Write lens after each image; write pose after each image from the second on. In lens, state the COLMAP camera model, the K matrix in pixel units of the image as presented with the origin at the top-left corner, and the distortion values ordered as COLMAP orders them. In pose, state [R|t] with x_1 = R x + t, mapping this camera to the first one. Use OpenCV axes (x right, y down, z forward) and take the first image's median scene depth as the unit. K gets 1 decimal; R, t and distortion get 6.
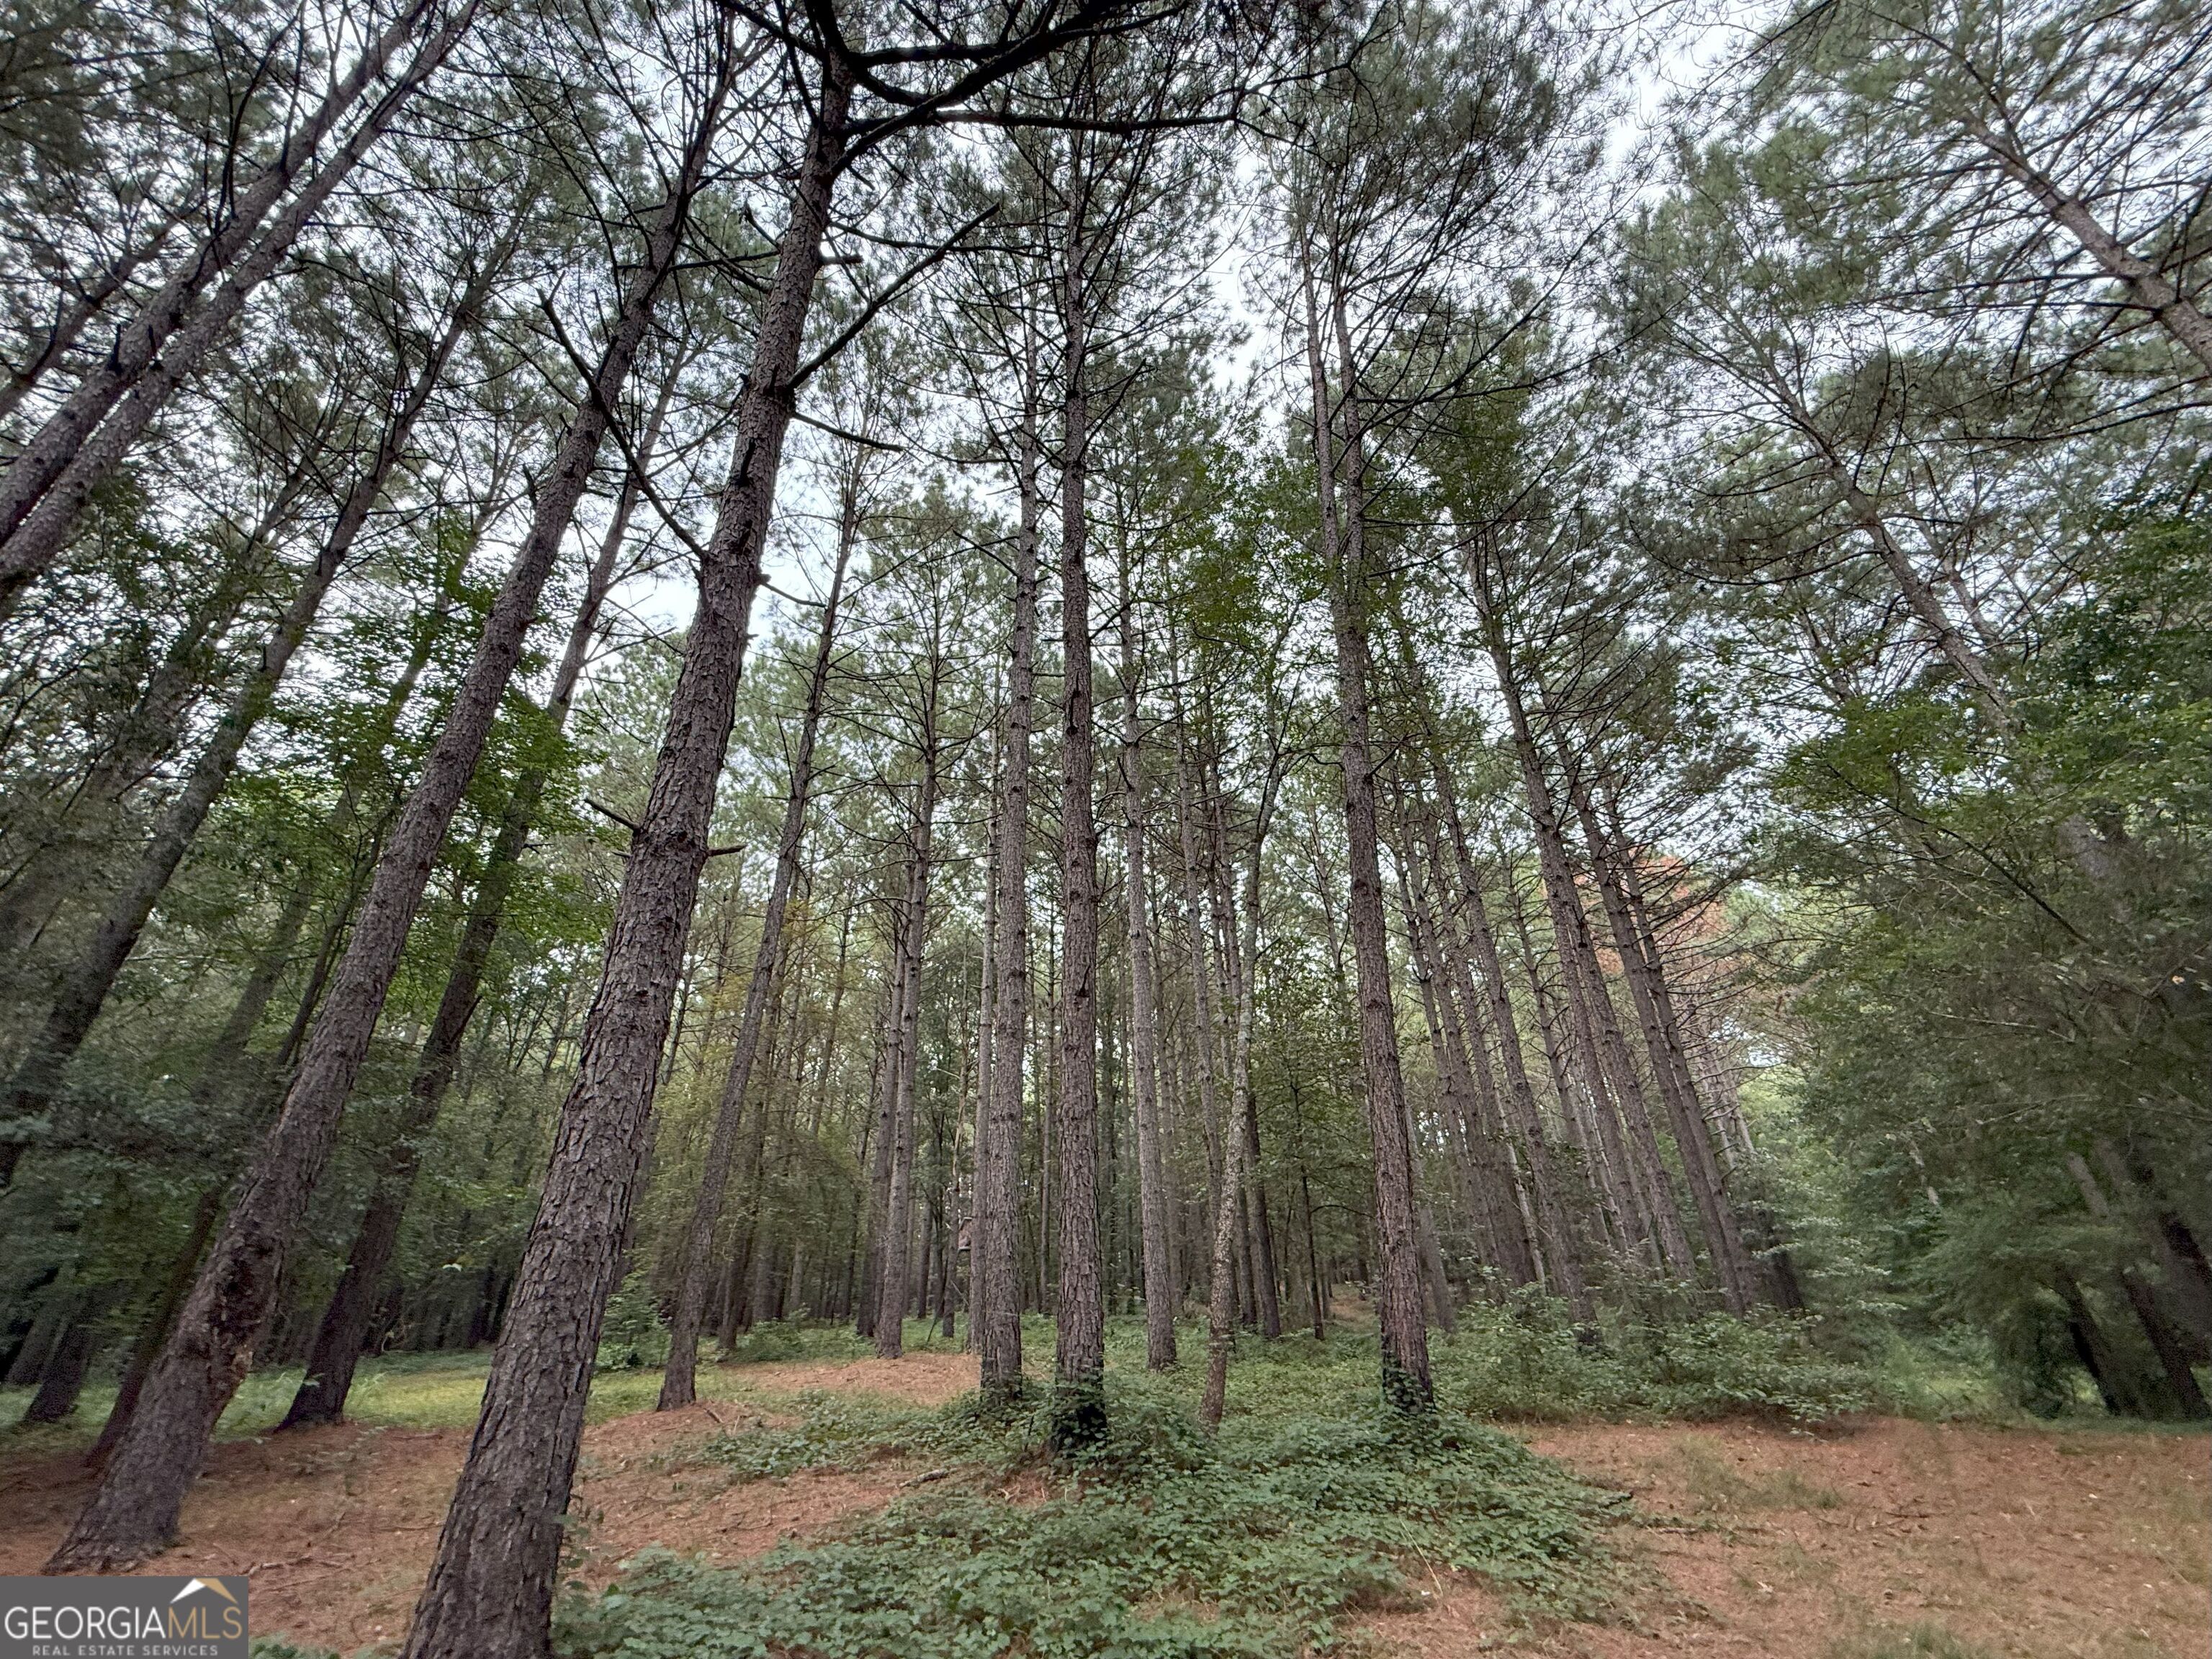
lens RADIAL K [[879.4, 0, 1099.0], [0, 879.4, 823.1], [0, 0, 1]] dist [-0.000478, 0.000400]
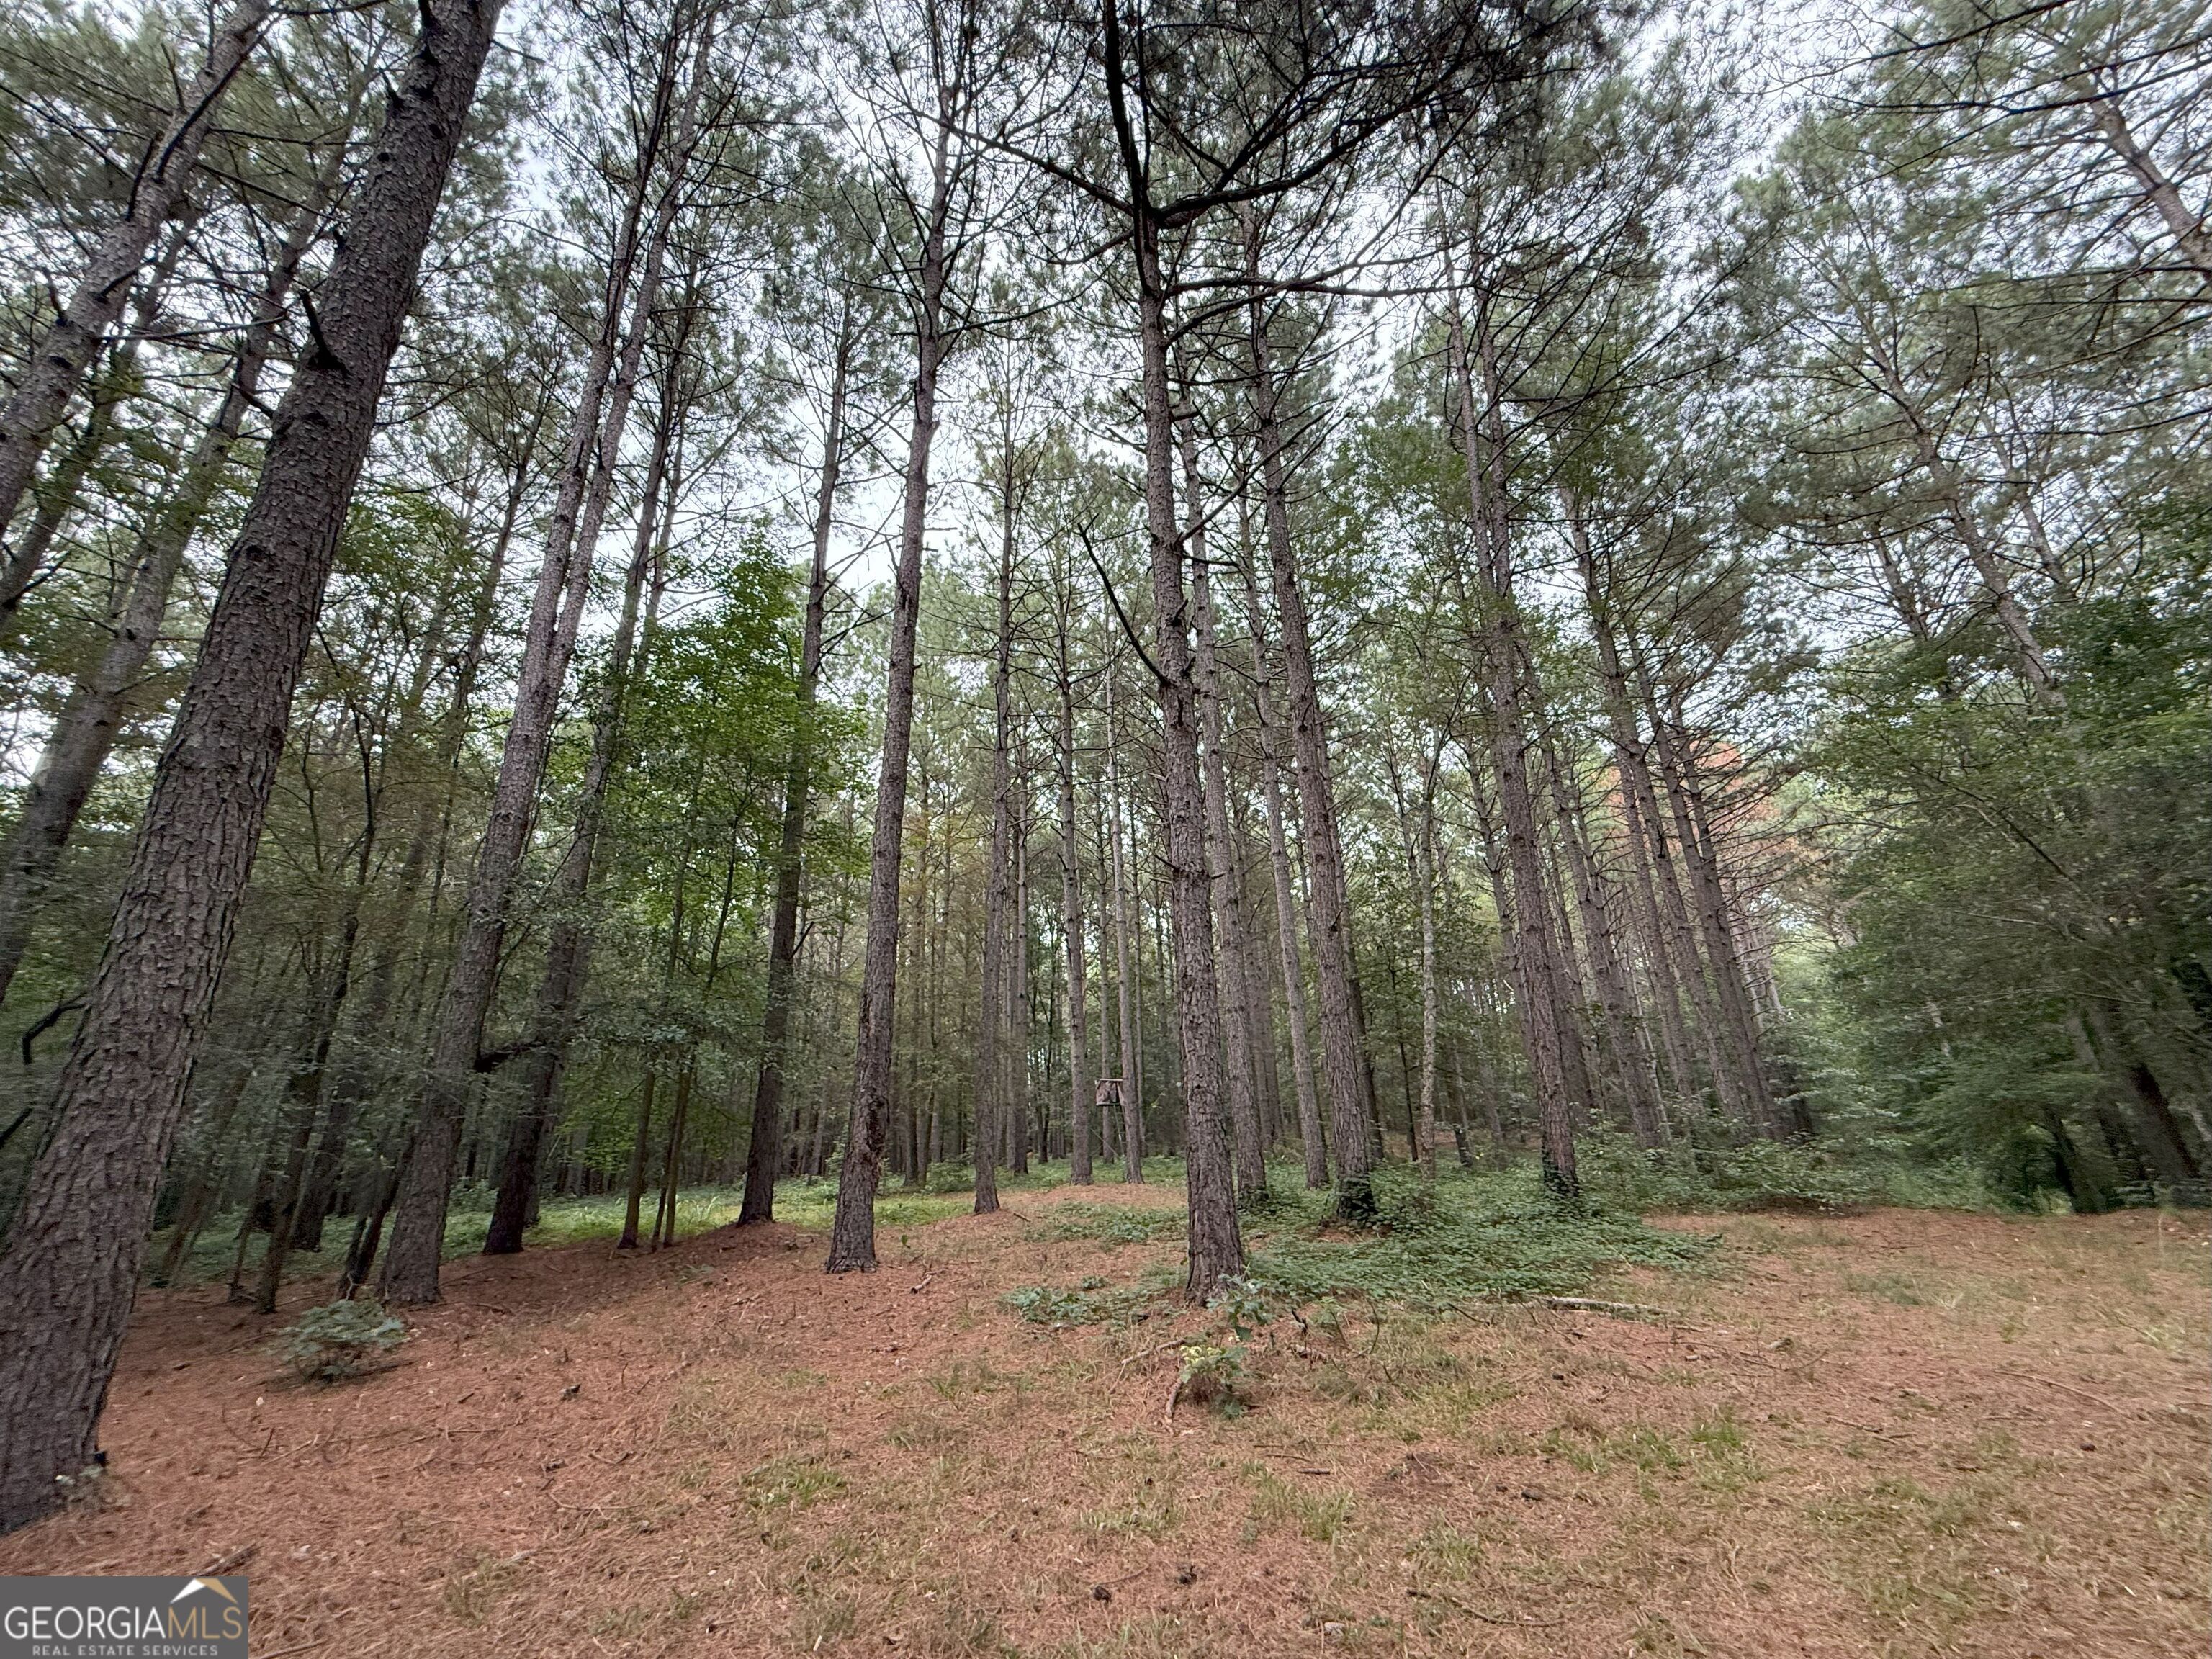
lens RADIAL K [[879.4, 0, 1101.2], [0, 879.4, 821.8], [0, 0, 1]] dist [-0.000478, 0.000400]
pose [[0.999321, -0.021561, -0.029865, -0.109279], [0.025503, 0.990019, 0.138608, -0.057821], [0.026578, -0.139276, 0.989897, -0.123436]]
